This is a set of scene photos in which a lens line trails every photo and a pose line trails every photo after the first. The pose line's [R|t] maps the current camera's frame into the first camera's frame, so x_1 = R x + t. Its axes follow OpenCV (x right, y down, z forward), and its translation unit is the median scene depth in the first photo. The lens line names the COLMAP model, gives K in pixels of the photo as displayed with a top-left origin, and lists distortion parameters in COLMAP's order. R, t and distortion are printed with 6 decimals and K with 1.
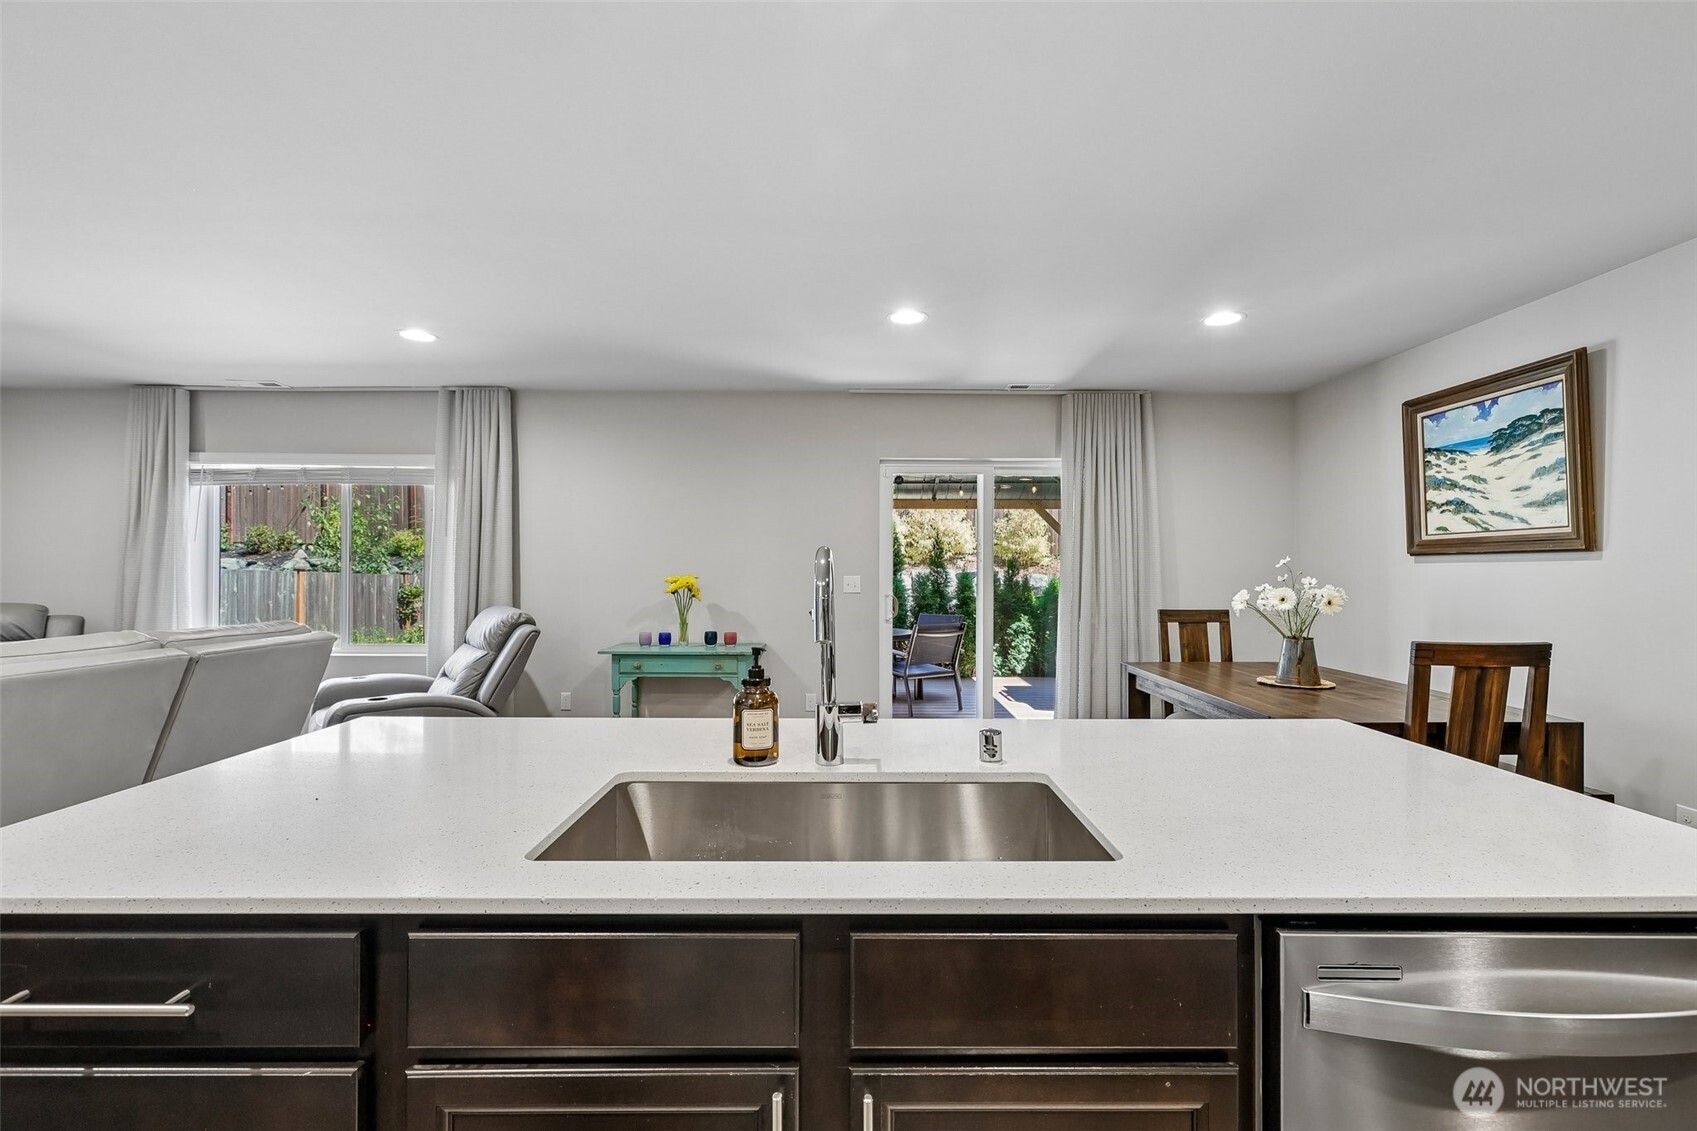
lens RADIAL K [[750.8, 0, 857.6], [0, 750.8, 565.6], [0, 0, 1]] dist [-0.000126, 0.001373]
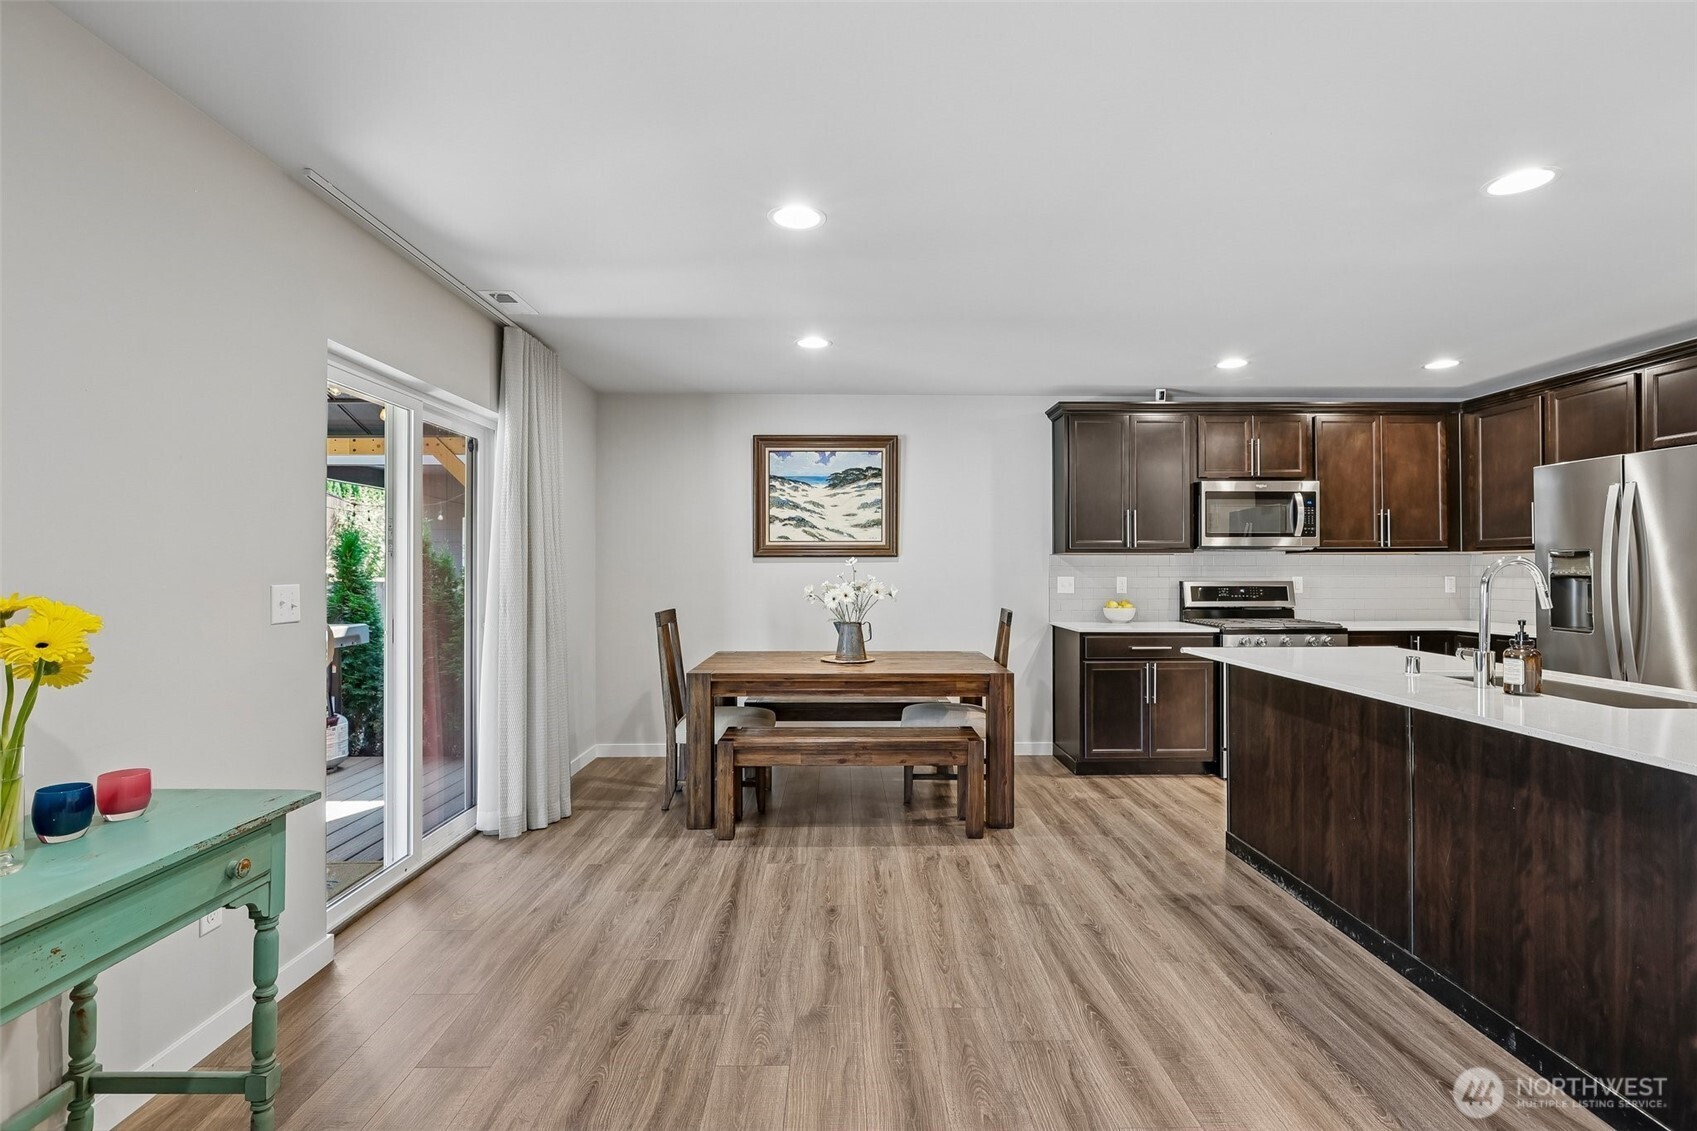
lens RADIAL K [[794.6, 0, 858.4], [0, 794.6, 564.7], [0, 0, 1]] dist [-0.002400, 0.000114]
pose [[-0.017965, 0.001853, 0.999837, -0.635295], [-0.004568, 0.999988, -0.001935, 0.001804], [-0.999828, -0.004602, -0.017956, 0.875815]]
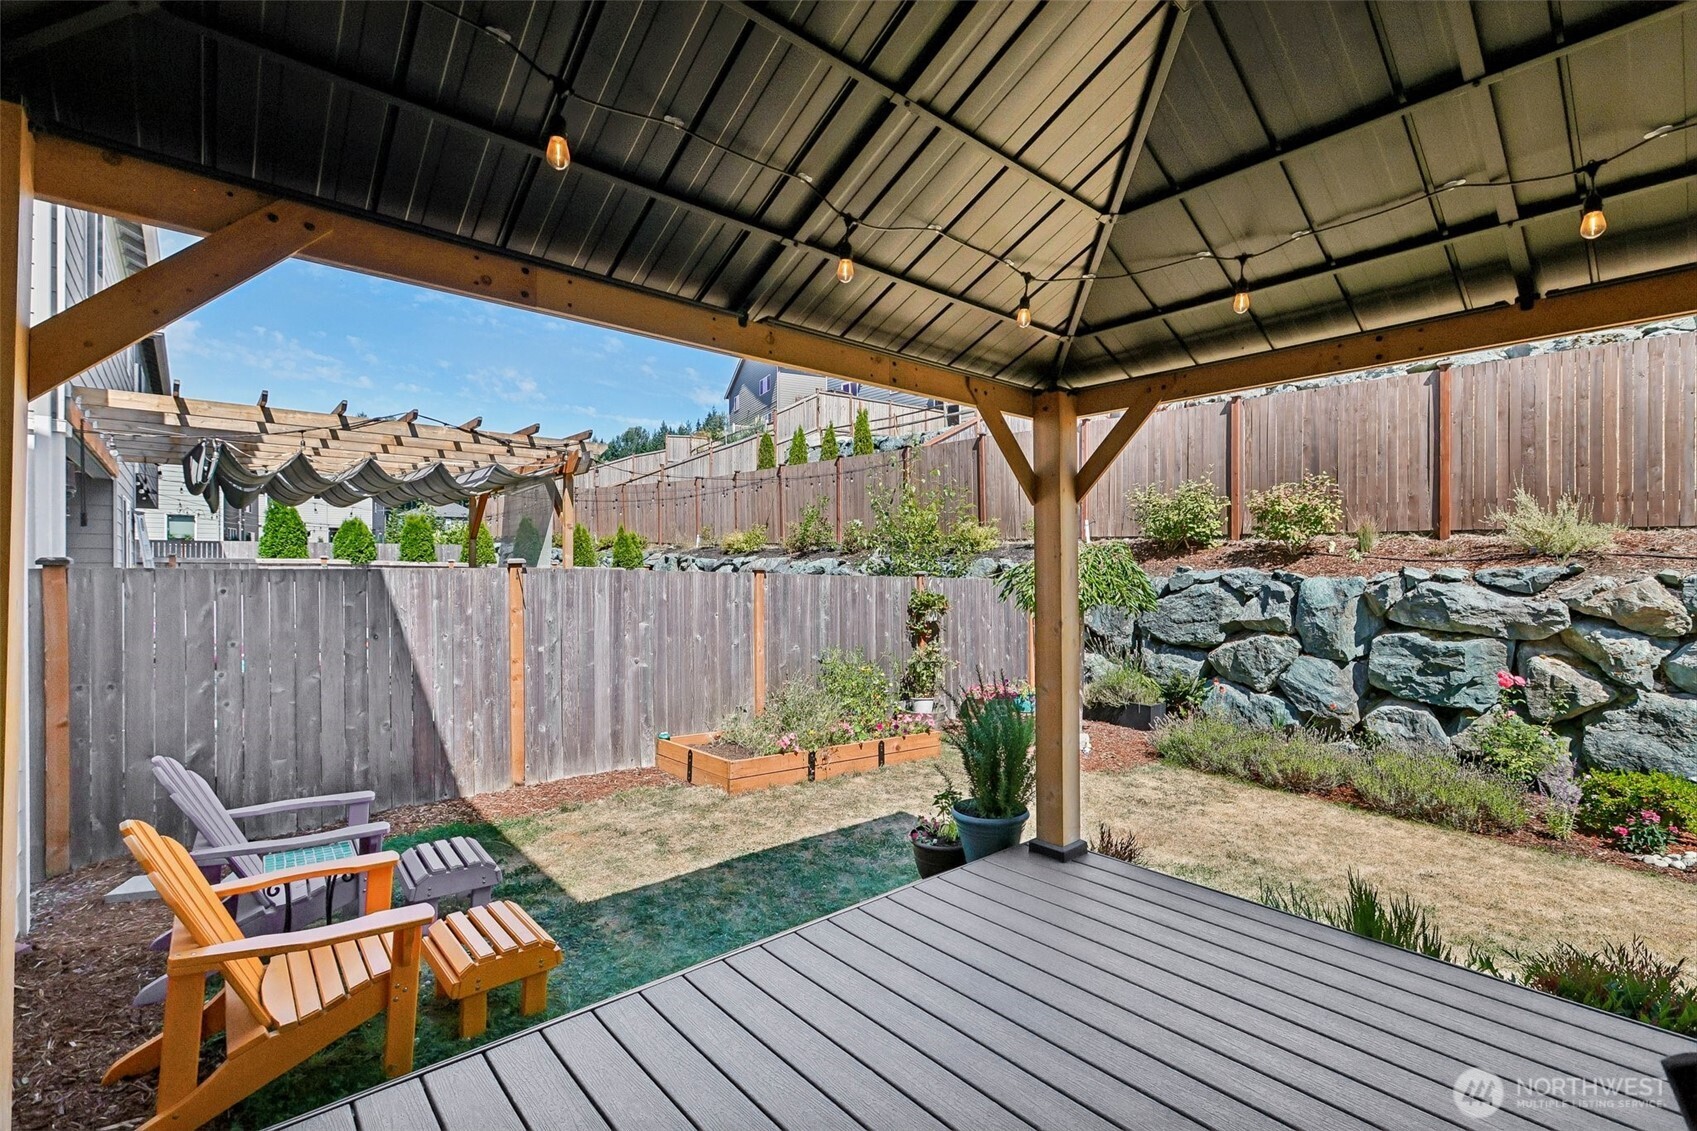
lens RADIAL K [[750.8, 0, 857.6], [0, 750.8, 565.6], [0, 0, 1]] dist [-0.000126, 0.001373]
pose [[0.659181, -0.004845, -0.751969, -0.274960], [0.006845, 0.999976, -0.000442, 0.003025], [0.751953, -0.004856, 0.659198, 1.512112]]
